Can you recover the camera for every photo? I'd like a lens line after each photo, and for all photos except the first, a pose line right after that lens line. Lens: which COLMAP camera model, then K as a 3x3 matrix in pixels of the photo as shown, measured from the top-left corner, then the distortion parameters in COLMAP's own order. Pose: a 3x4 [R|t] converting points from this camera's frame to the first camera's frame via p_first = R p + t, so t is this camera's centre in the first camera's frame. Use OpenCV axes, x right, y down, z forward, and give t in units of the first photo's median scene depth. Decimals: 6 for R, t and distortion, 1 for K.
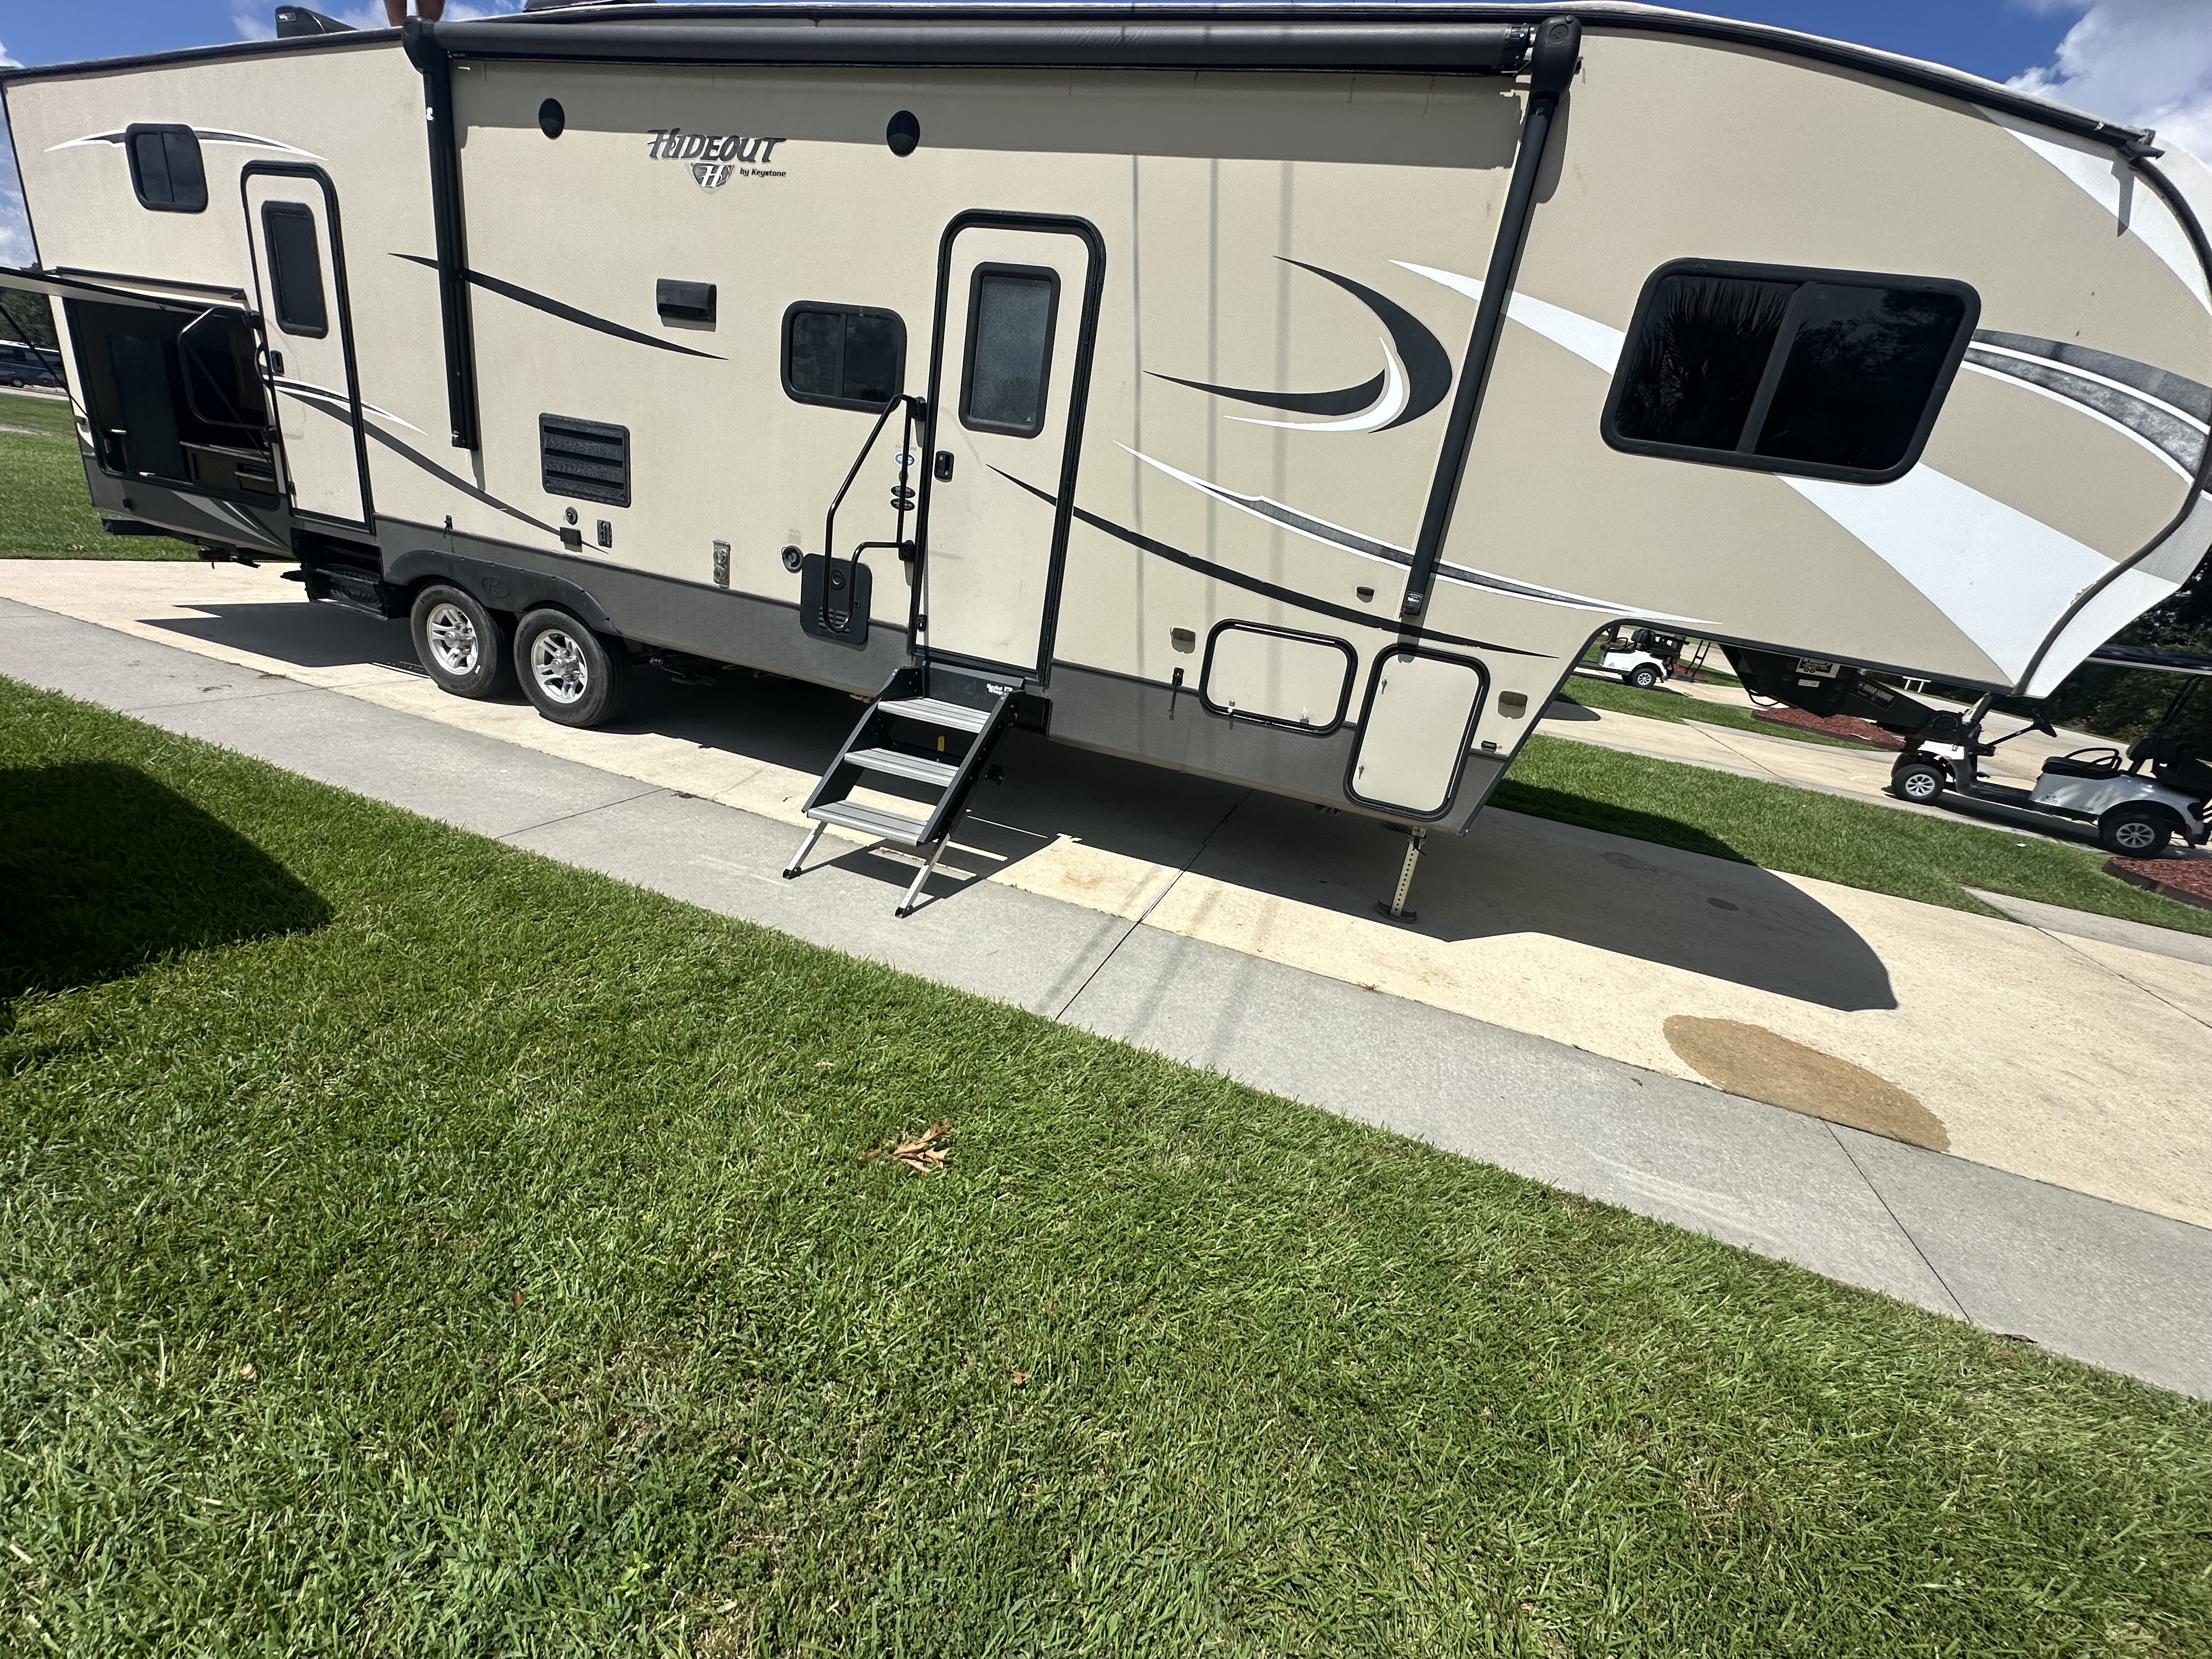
lens RADIAL K [[881.1, 0, 1108.4], [0, 881.1, 831.8], [0, 0, 1]] dist [-0.001699, -0.000074]
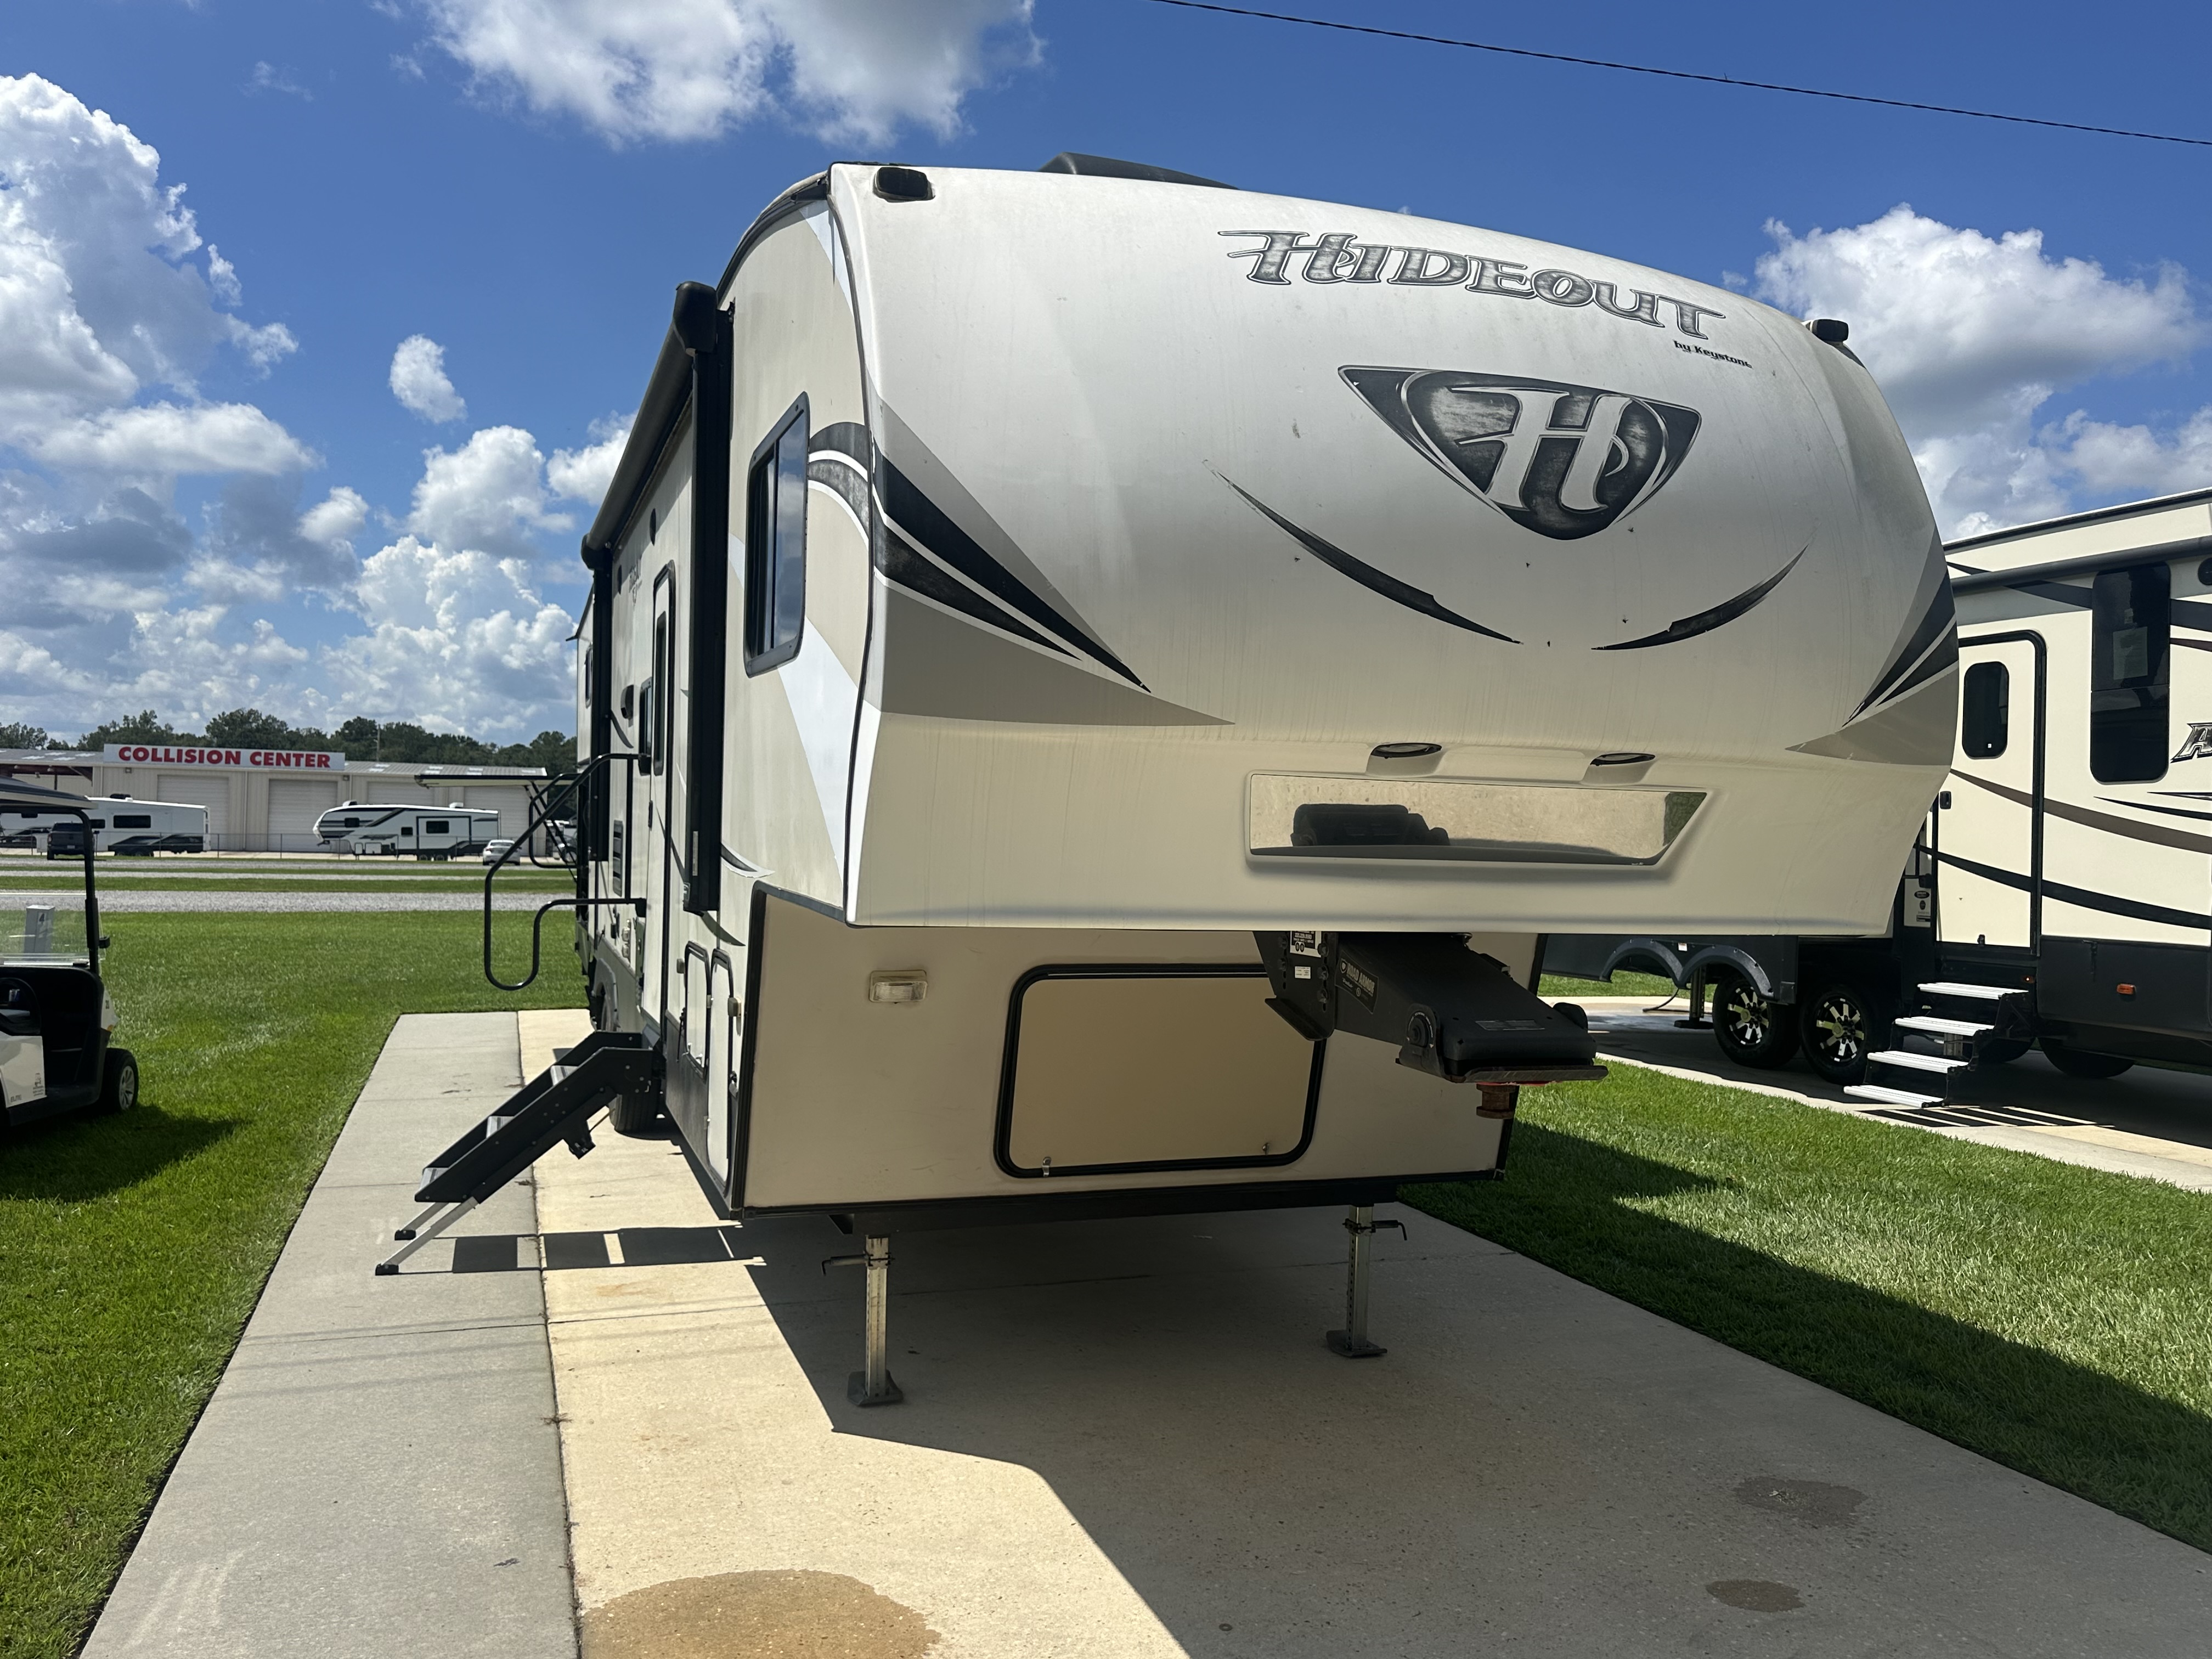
lens RADIAL K [[1757.6, 0, 1103.2], [0, 1757.6, 830.2], [0, 0, 1]] dist [0.003700, 0.004375]
pose [[0.609717, -0.141900, -0.779814, 1.714184], [-0.186055, 0.930733, -0.314834, 0.101706], [0.770473, 0.337048, 0.541083, 0.422518]]
